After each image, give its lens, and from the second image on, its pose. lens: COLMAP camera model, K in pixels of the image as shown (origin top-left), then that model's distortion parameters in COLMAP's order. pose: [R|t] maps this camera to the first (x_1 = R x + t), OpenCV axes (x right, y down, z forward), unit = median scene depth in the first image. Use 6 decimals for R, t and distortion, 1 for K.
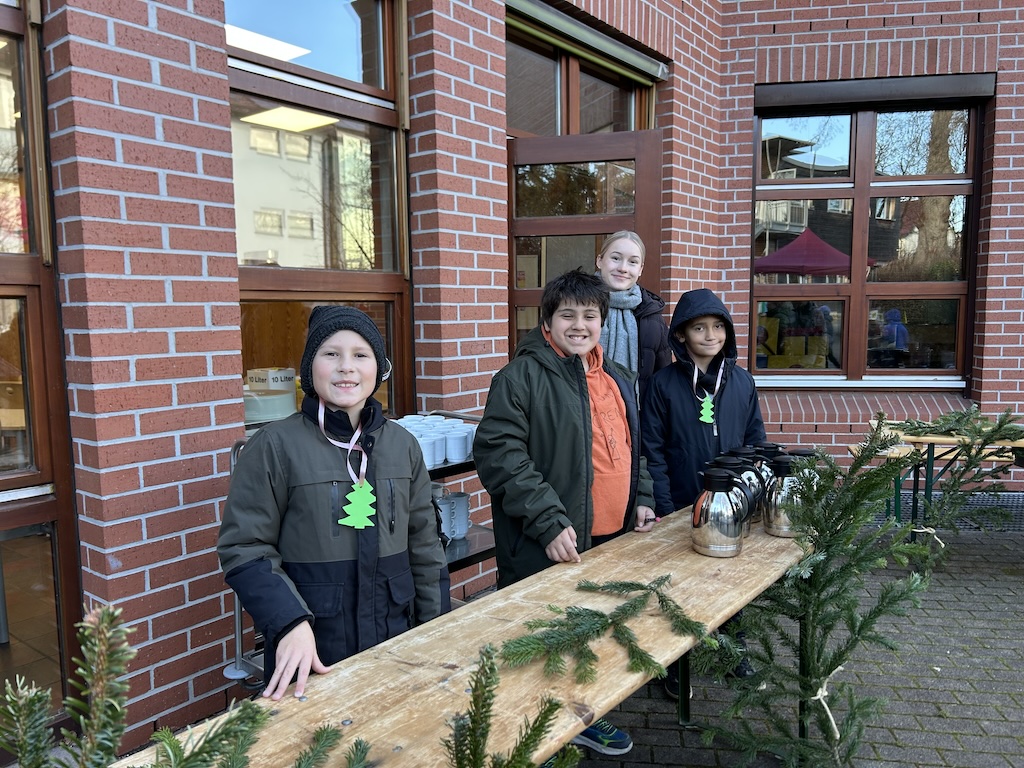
lens RADIAL K [[769.5, 0, 520.6], [0, 769.5, 388.1], [0, 0, 1]] dist [0.005659, -0.014574]
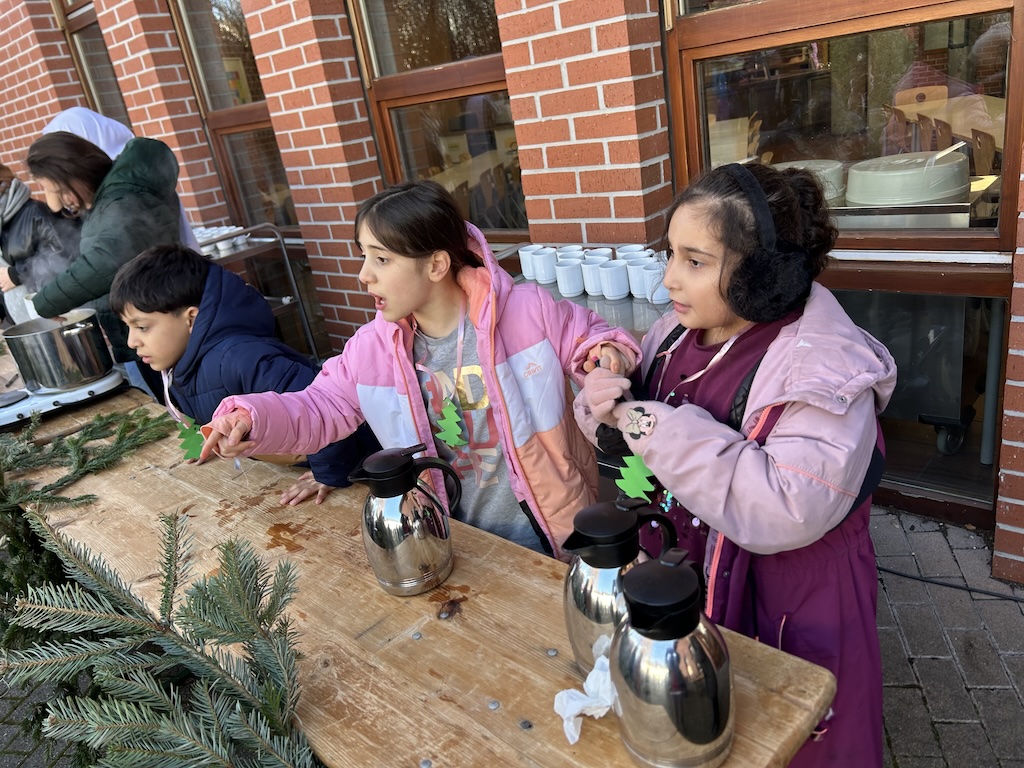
lens RADIAL K [[769.5, 0, 520.6], [0, 769.5, 388.1], [0, 0, 1]] dist [0.005659, -0.014574]
pose [[-0.068901, 0.379243, -0.922728, 0.613477], [0.052626, 0.925020, 0.376255, -0.130167], [0.996234, -0.022635, -0.083693, 1.024040]]
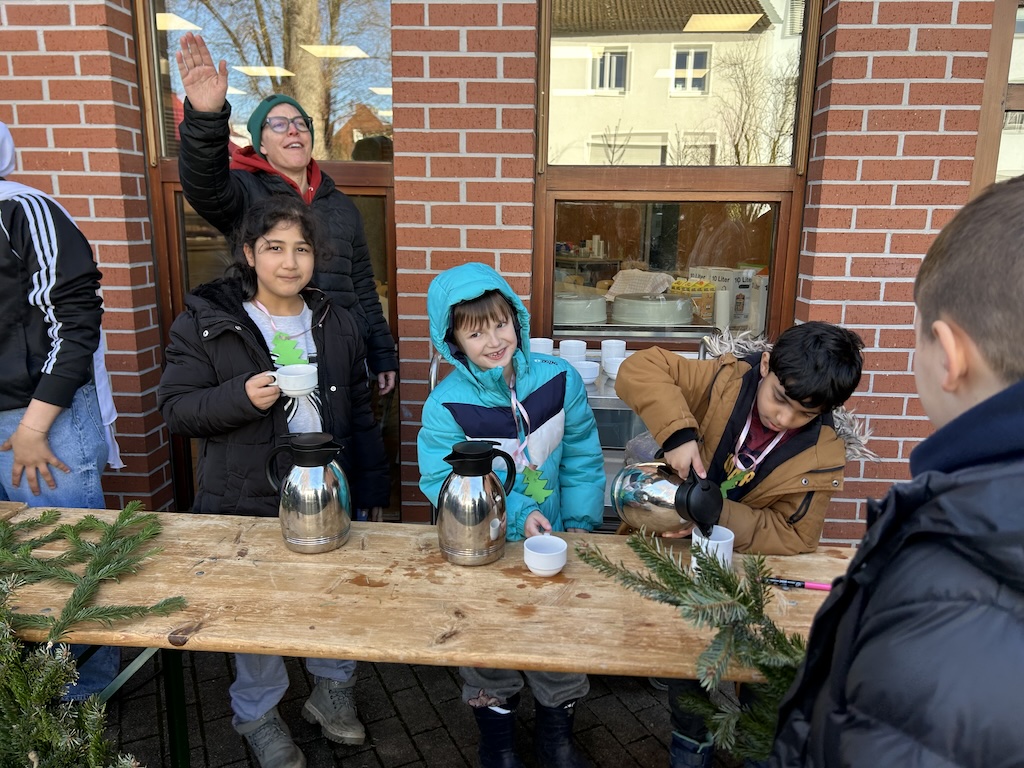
lens RADIAL K [[769.5, 0, 520.6], [0, 769.5, 388.1], [0, 0, 1]] dist [0.005659, -0.014574]
pose [[0.552324, 0.201661, -0.808870, 0.557610], [-0.105246, 0.979404, 0.172312, -0.048105], [0.826959, -0.010042, 0.562172, 0.439291]]
